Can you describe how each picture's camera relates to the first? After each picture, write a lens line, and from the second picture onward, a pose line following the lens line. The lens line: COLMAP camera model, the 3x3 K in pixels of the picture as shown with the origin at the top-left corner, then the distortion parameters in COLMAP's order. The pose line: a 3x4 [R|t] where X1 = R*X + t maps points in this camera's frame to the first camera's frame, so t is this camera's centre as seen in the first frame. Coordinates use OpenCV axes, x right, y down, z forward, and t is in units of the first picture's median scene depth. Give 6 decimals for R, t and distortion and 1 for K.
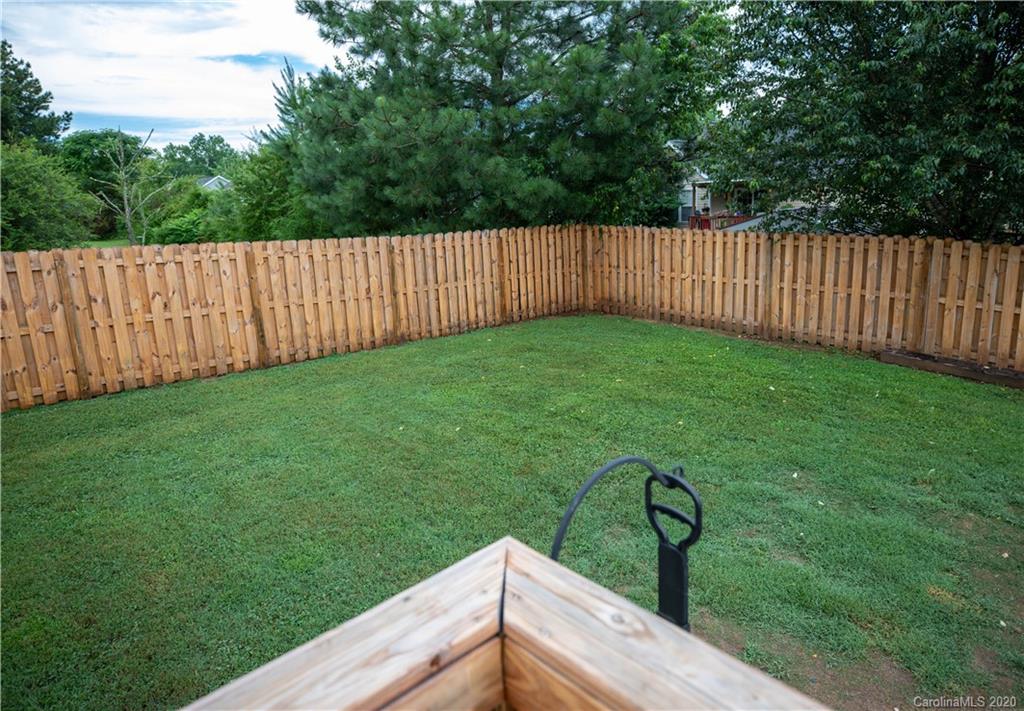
lens RADIAL K [[704.6, 0, 513.2], [0, 704.6, 352.3], [0, 0, 1]] dist [-0.018485, 0.001160]
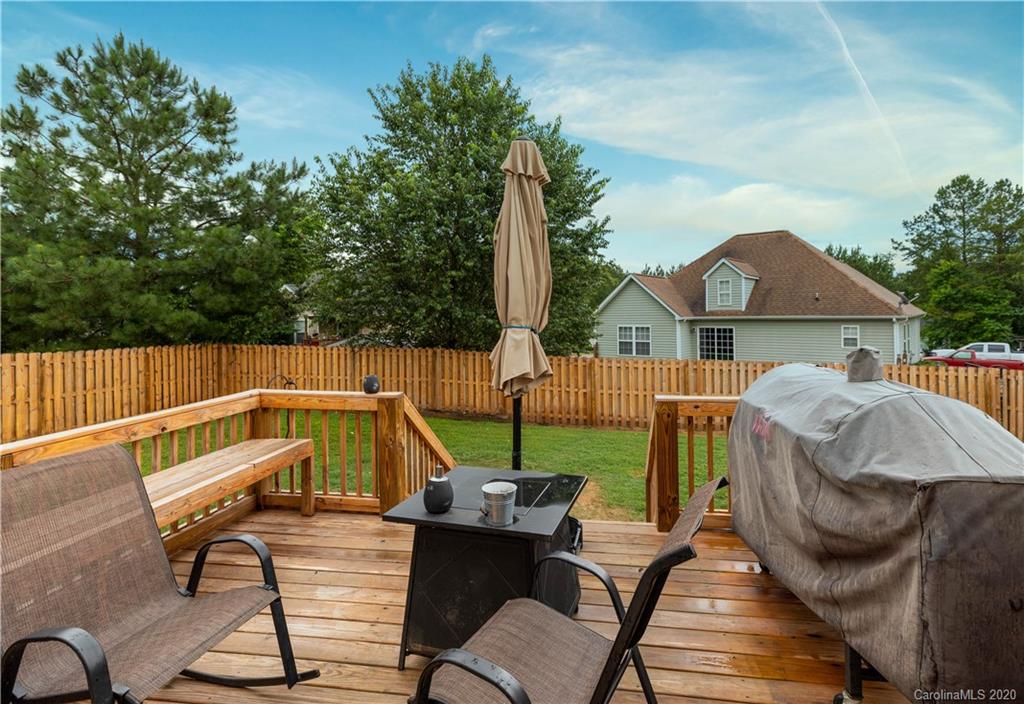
lens RADIAL K [[491.8, 0, 523.4], [0, 491.8, 310.3], [0, 0, 1]] dist [0.005109, -0.000195]
pose [[0.788878, 0.037046, 0.613432, -0.033949], [0.115995, 0.971264, -0.207827, 0.033236], [-0.603503, 0.235105, 0.761912, -0.151409]]
